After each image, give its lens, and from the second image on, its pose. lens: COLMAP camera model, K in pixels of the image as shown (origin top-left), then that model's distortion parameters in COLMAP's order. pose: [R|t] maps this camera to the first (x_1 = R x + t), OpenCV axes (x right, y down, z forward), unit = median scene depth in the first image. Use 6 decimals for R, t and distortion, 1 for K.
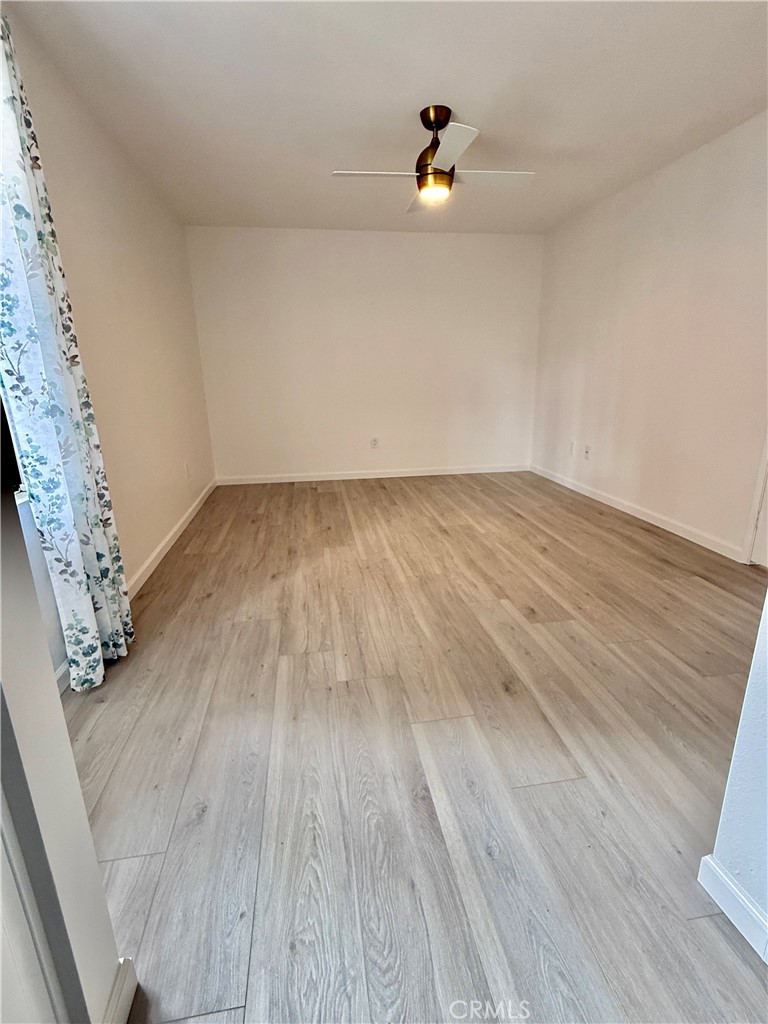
lens RADIAL K [[492.9, 0, 385.3], [0, 492.9, 512.3], [0, 0, 1]] dist [0.000044, 0.000378]
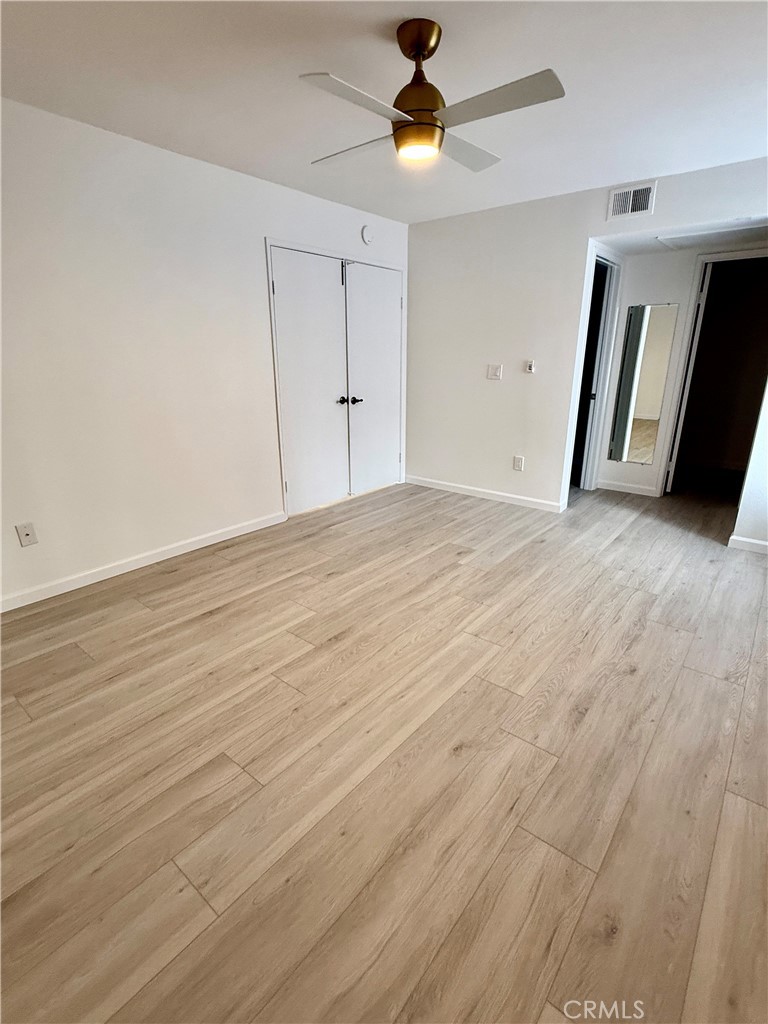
lens RADIAL K [[492.9, 0, 385.3], [0, 492.9, 512.3], [0, 0, 1]] dist [0.000044, 0.000378]
pose [[-0.666157, -0.213952, 0.714464, -0.460549], [0.217726, 0.860451, 0.460673, -0.506453], [-0.713323, 0.462438, -0.526613, 1.553620]]
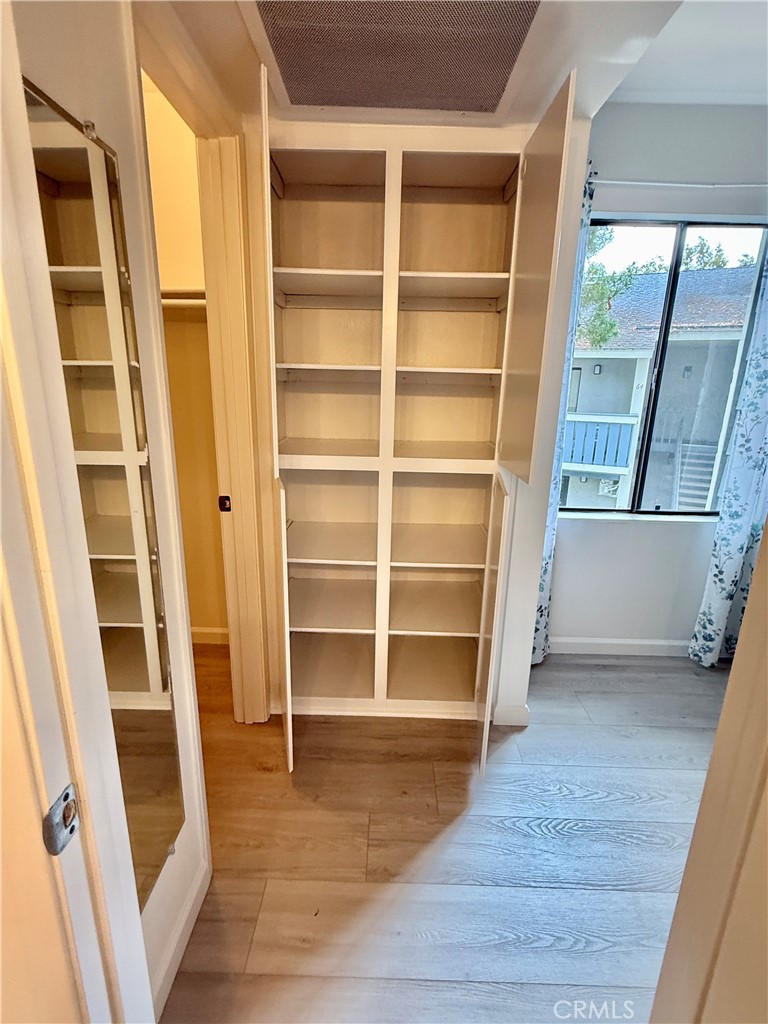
lens RADIAL K [[494.6, 0, 385.5], [0, 494.6, 513.0], [0, 0, 1]] dist [-0.000806, 0.000038]
pose [[-0.173176, 0.269189, -0.947390, 0.450049], [-0.289258, 0.905600, 0.310189, -0.116220], [0.941456, 0.327758, -0.078963, 0.101696]]
